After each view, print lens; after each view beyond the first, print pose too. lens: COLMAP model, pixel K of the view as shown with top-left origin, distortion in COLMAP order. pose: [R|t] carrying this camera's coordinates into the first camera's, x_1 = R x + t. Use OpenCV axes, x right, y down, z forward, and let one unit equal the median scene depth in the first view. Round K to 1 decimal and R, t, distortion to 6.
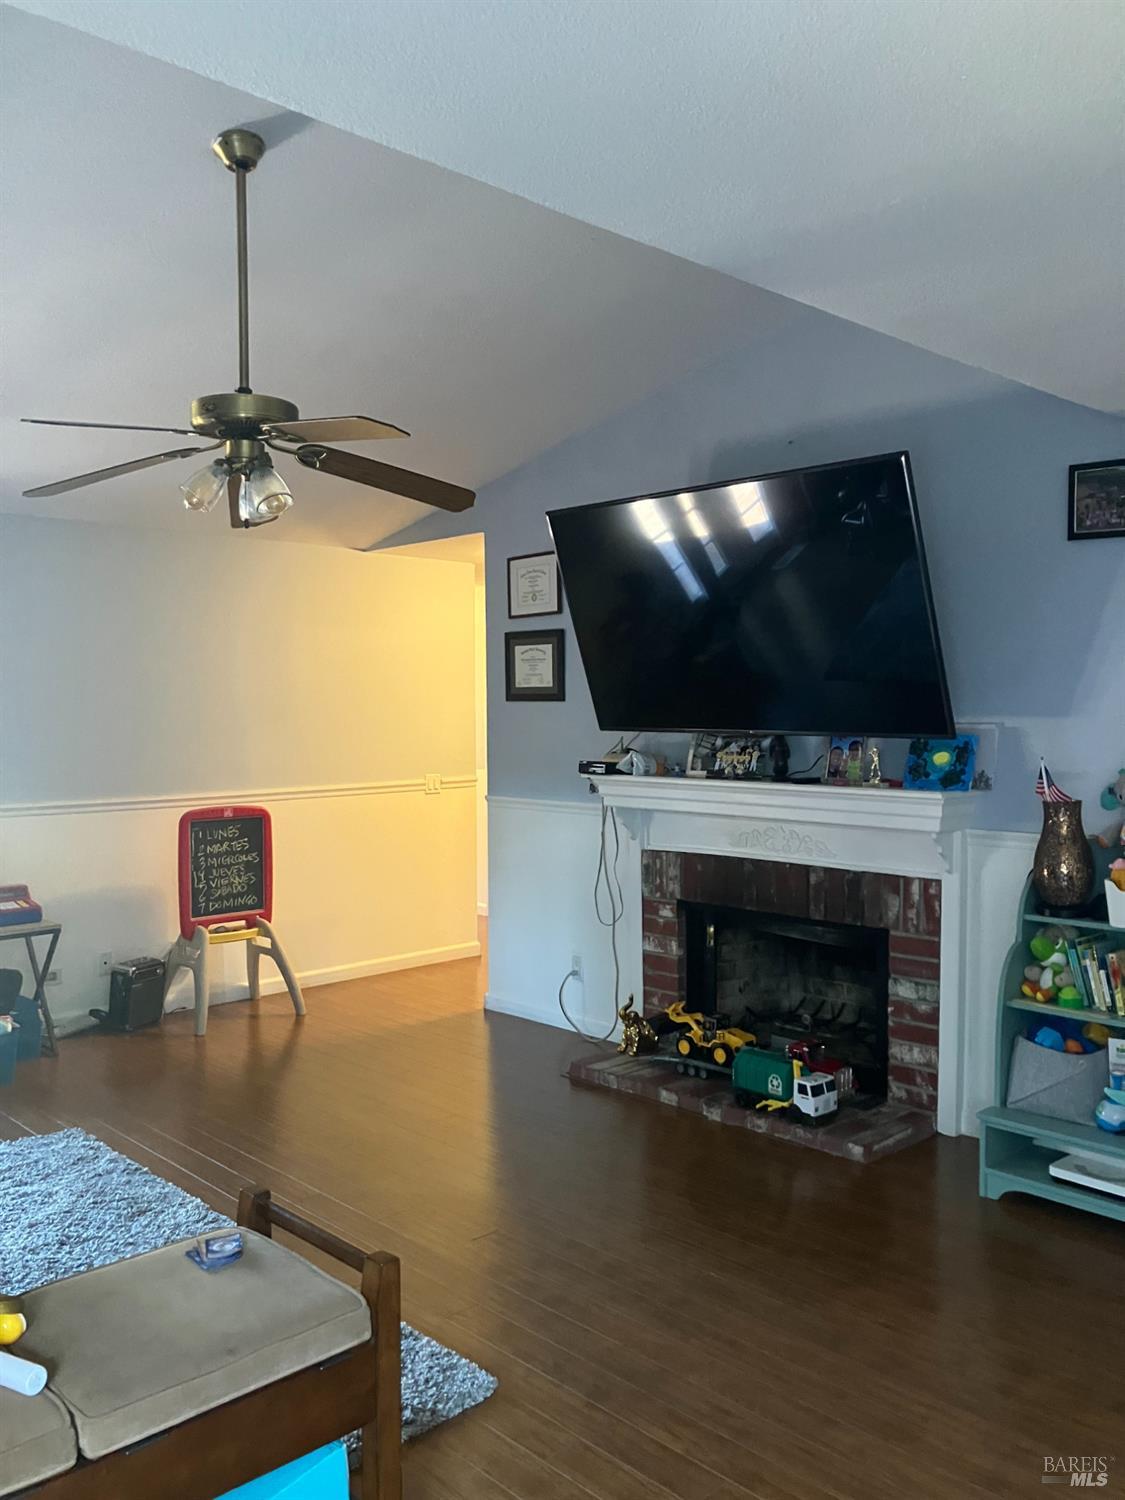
lens RADIAL K [[1235.5, 0, 560.7], [0, 1235.5, 751.6], [0, 0, 1]] dist [-0.000950, -0.010640]
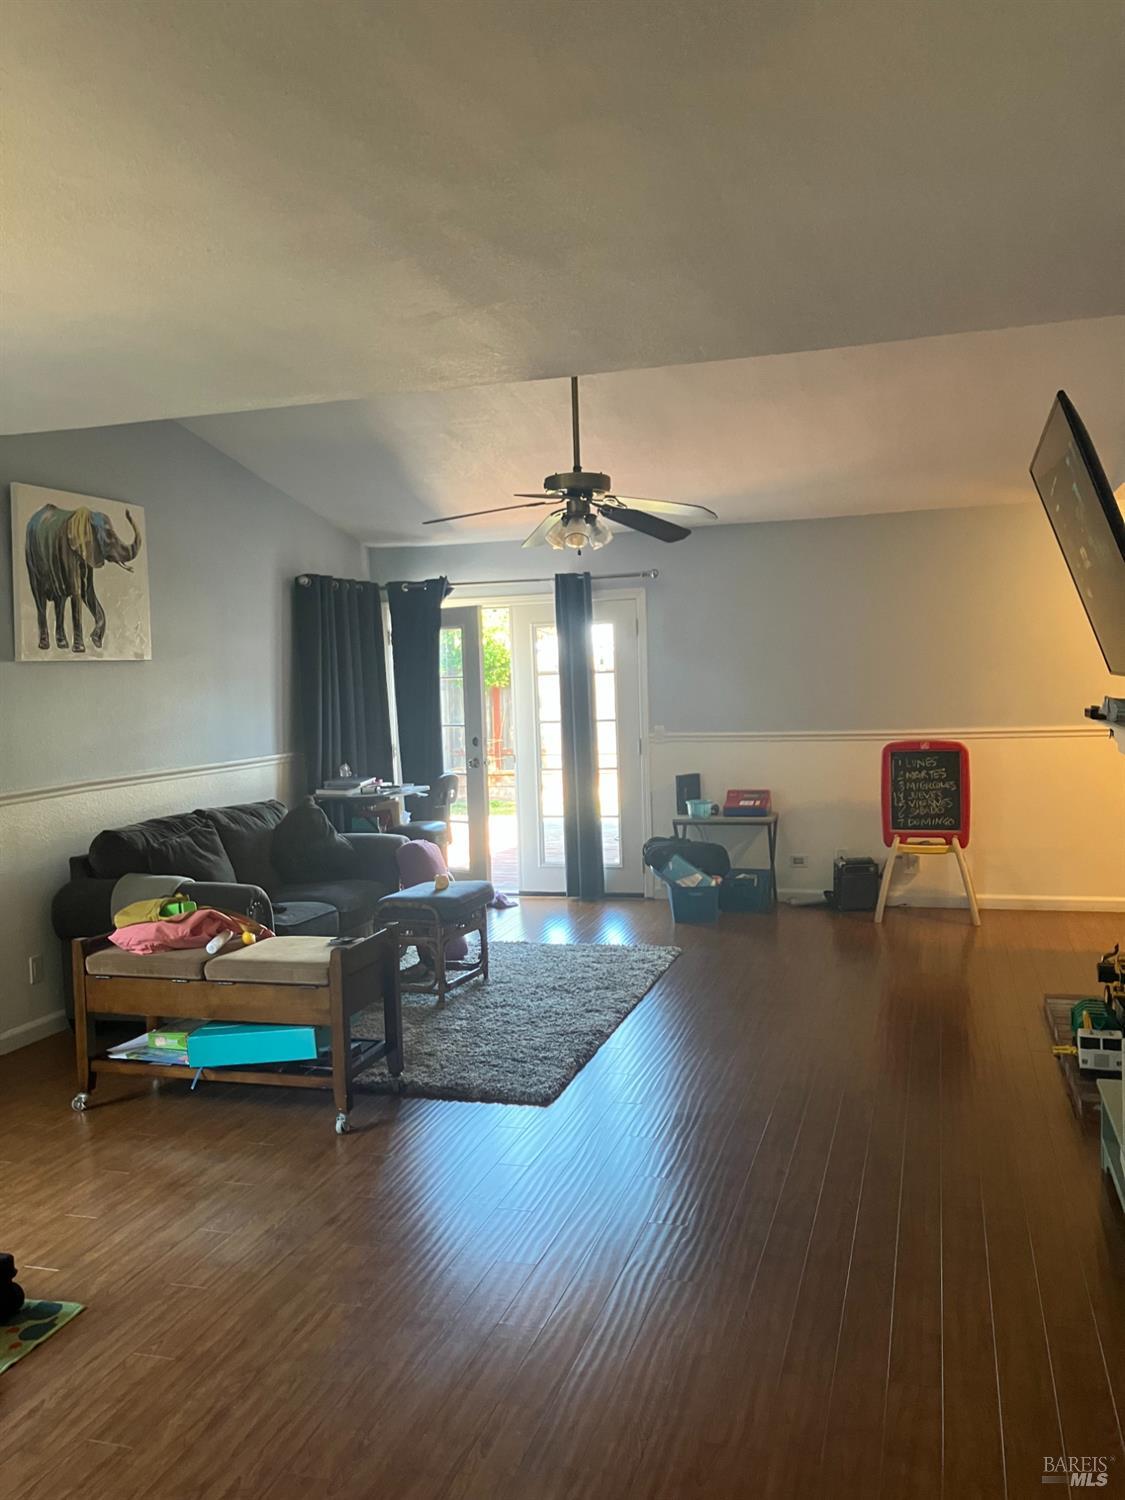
lens RADIAL K [[1235.5, 0, 560.2], [0, 1235.5, 743.4], [0, 0, 1]] dist [-0.000950, -0.010640]
pose [[0.529841, 0.047454, -0.846768, 0.554846], [-0.003558, 0.998549, 0.053734, -0.015701], [0.848090, -0.025457, 0.529241, 0.071279]]
